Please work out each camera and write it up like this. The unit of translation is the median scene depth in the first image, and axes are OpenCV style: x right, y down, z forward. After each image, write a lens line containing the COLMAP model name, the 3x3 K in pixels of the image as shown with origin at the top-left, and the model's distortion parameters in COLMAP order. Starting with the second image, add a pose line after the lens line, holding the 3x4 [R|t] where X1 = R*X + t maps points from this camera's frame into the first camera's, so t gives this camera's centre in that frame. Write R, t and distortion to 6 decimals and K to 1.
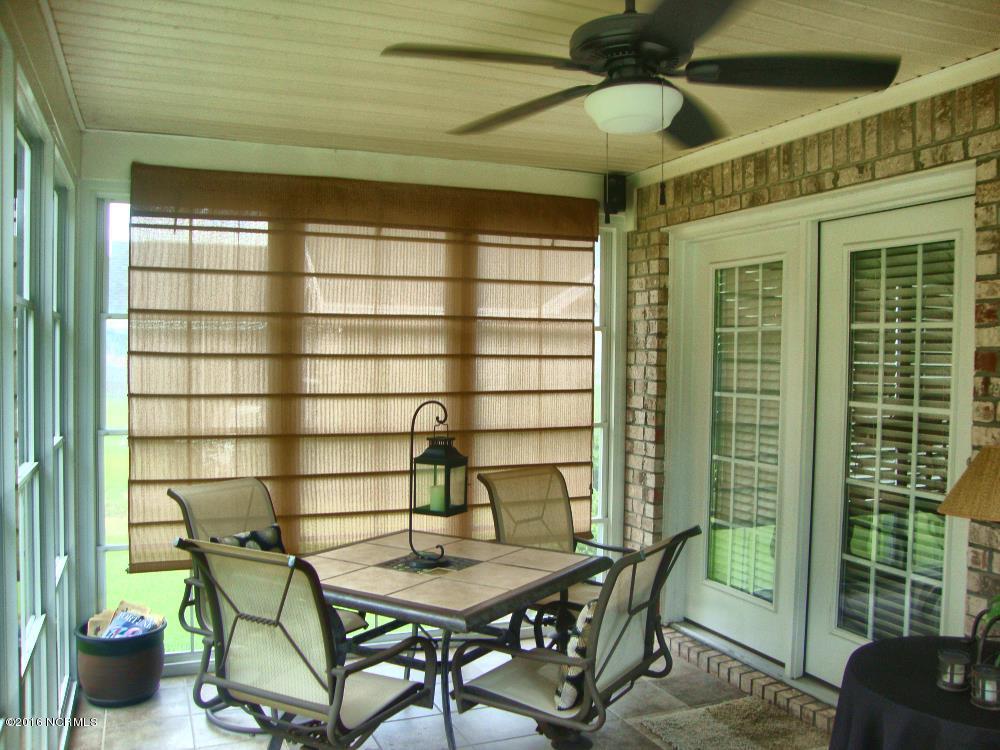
lens RADIAL K [[896.9, 0, 498.5], [0, 896.9, 370.5], [0, 0, 1]] dist [-0.153696, 0.100273]
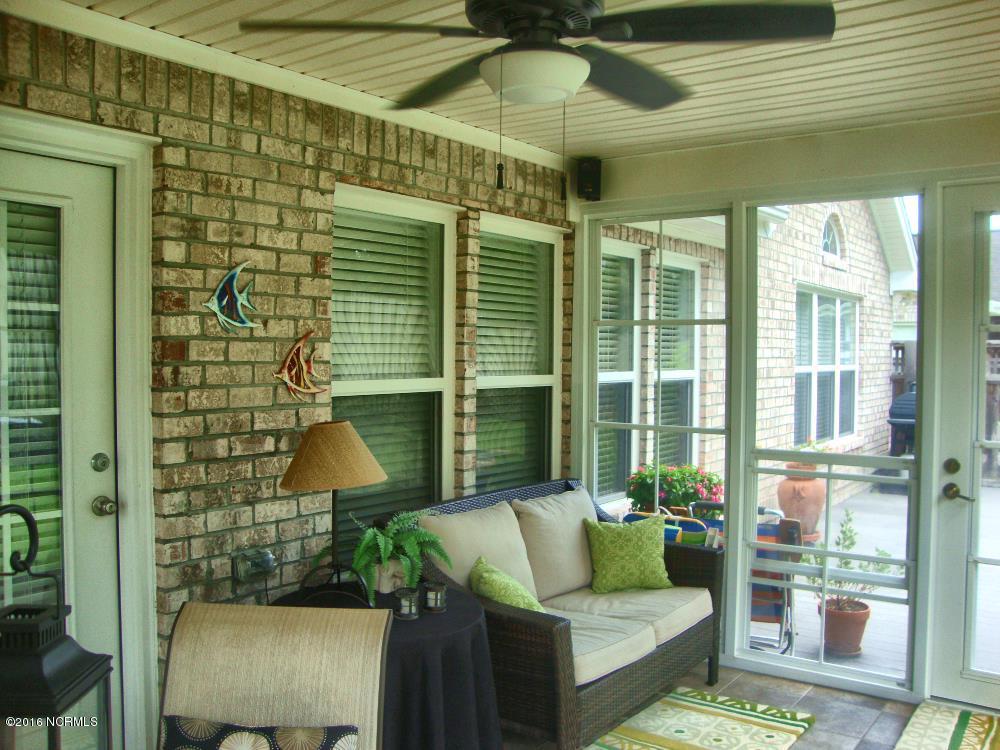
lens RADIAL K [[896.9, 0, 497.9], [0, 896.9, 379.3], [0, 0, 1]] dist [-0.153696, 0.100273]
pose [[-0.542333, -0.035972, 0.839393, -0.464959], [0.007756, 0.998826, 0.047816, -0.022706], [-0.840128, 0.032442, -0.541418, 1.212617]]
